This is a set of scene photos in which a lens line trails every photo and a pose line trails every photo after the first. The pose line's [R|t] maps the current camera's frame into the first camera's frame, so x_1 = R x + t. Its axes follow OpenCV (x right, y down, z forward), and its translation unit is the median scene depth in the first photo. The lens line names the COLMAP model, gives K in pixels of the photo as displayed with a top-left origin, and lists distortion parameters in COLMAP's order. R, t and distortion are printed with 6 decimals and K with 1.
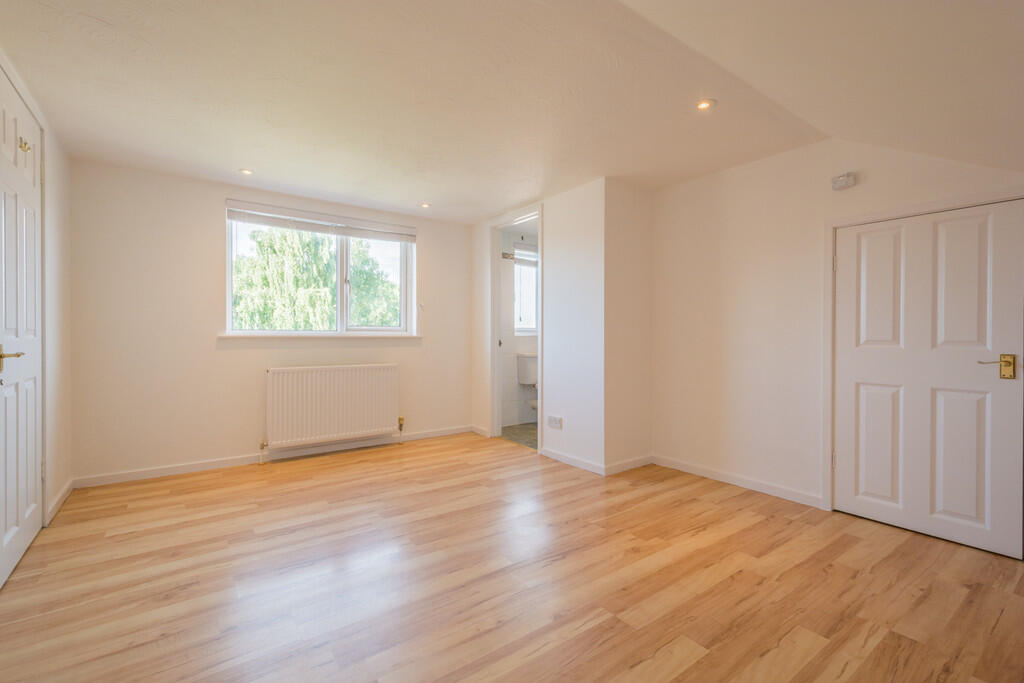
lens RADIAL K [[452.2, 0, 509.0], [0, 452.2, 336.5], [0, 0, 1]] dist [0.004549, 0.000459]
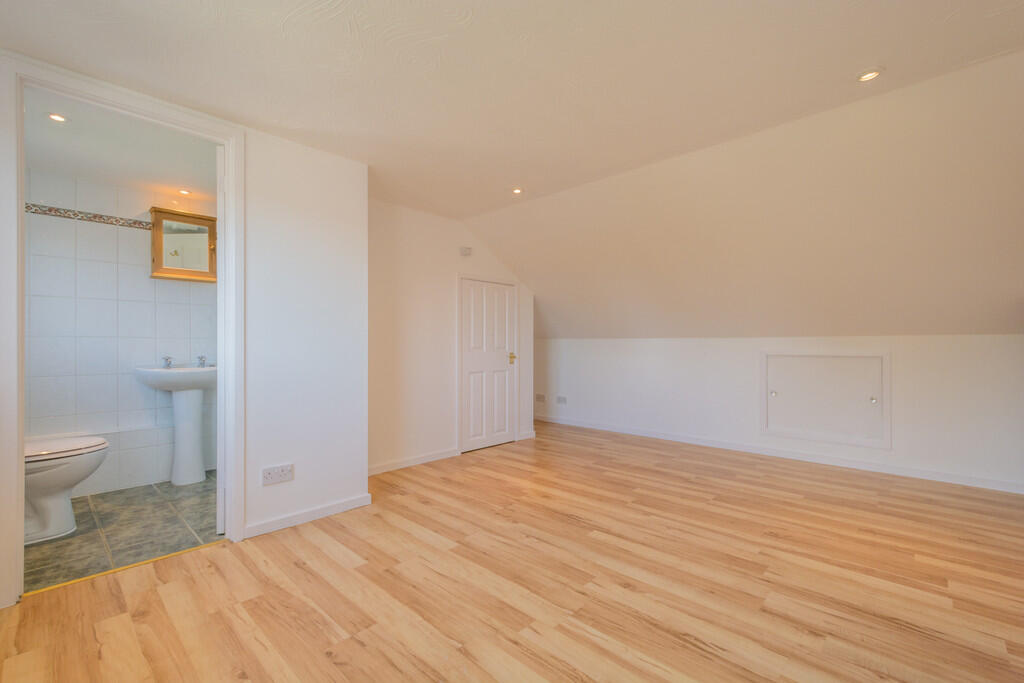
lens RADIAL K [[452.2, 0, 509.8], [0, 452.2, 343.8], [0, 0, 1]] dist [0.004549, 0.000459]
pose [[-0.176075, 0.000041, 0.984377, -0.789605], [0.007855, 0.999968, 0.001363, -0.005128], [-0.984345, 0.007973, -0.176070, 0.983448]]
